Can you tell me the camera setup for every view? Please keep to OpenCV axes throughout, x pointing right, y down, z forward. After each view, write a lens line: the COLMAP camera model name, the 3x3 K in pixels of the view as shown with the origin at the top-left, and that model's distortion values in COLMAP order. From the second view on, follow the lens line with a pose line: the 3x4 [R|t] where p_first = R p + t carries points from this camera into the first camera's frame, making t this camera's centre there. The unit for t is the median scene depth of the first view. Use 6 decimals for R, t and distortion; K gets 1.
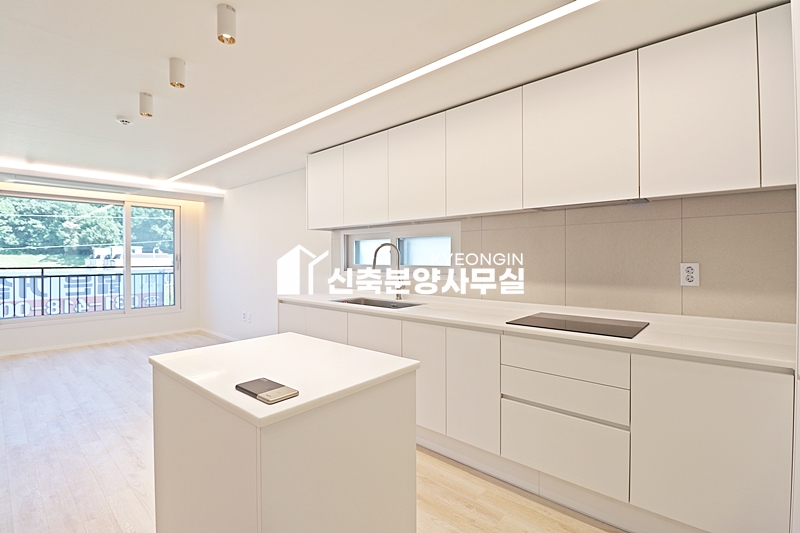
lens RADIAL K [[371.7, 0, 399.7], [0, 371.7, 259.5], [0, 0, 1]] dist [-0.000722, -0.012174]
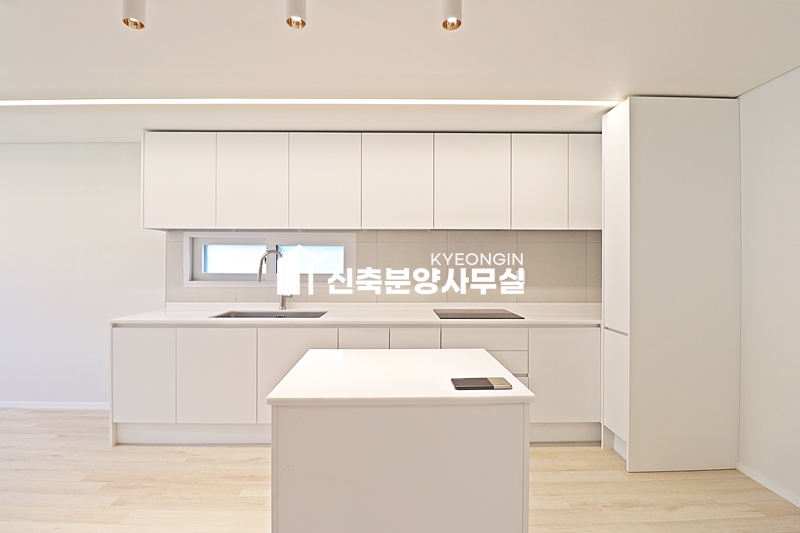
lens RADIAL K [[371.7, 0, 399.7], [0, 371.7, 259.5], [0, 0, 1]] dist [-0.000722, -0.012174]
pose [[0.738380, 0.009375, 0.674320, -0.243003], [-0.003452, 0.999943, -0.010122, -0.006963], [-0.674376, 0.005146, 0.738370, 0.051489]]
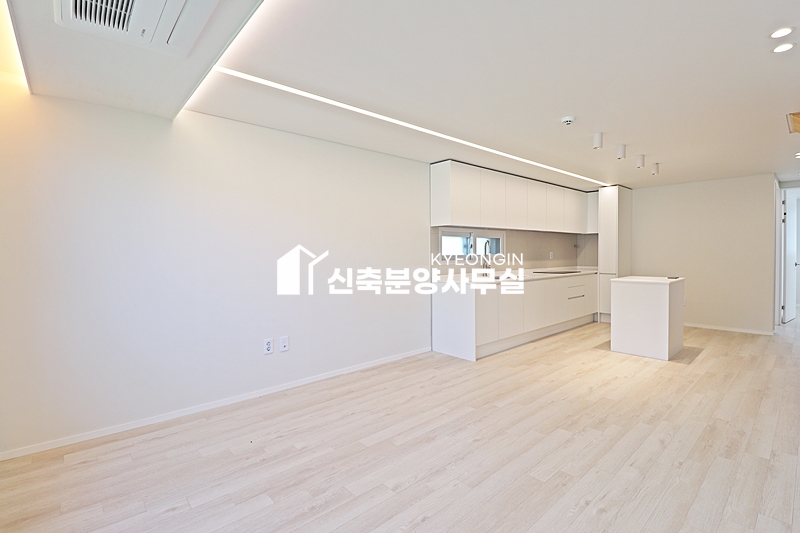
lens RADIAL K [[371.7, 0, 399.7], [0, 371.7, 259.5], [0, 0, 1]] dist [-0.000722, -0.012174]
pose [[0.118961, -0.017952, 0.992737, -0.923116], [0.009687, 0.999810, 0.016920, 0.003094], [-0.992852, 0.007604, 0.119112, 0.666752]]
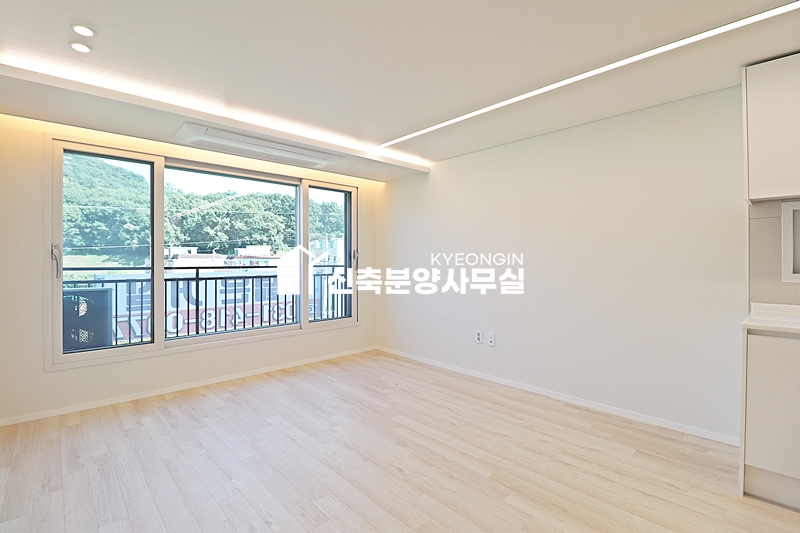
lens RADIAL K [[370.2, 0, 402.1], [0, 370.2, 258.9], [0, 0, 1]] dist [0.000512, -0.014188]
pose [[0.996210, 0.001084, -0.086971, -0.467736], [-0.001366, 0.999994, -0.003181, 0.006458], [0.086967, 0.003288, 0.996206, 0.265844]]
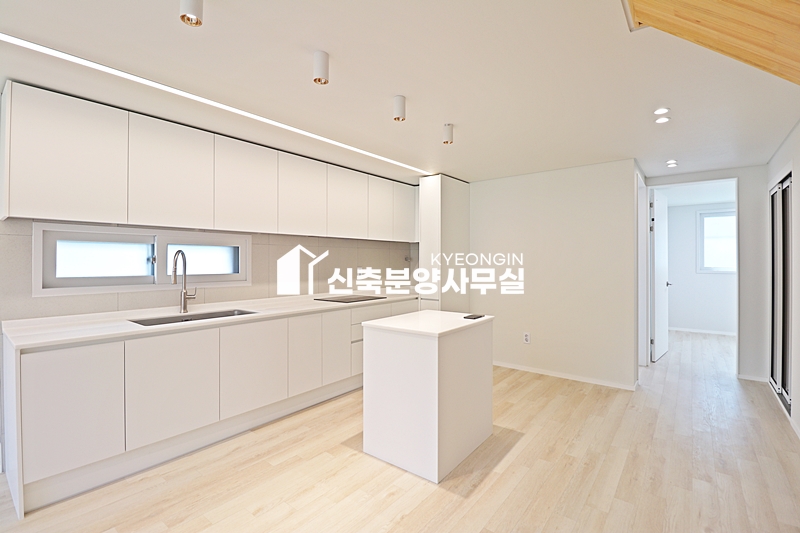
lens RADIAL K [[366.2, 0, 399.3], [0, 366.2, 259.7], [0, 0, 1]] dist [-0.001881, -0.010442]
pose [[-0.054879, 0.007436, 0.998465, -0.524854], [0.004105, 0.999966, -0.007221, -0.007396], [-0.998485, 0.003702, -0.054908, 0.298718]]
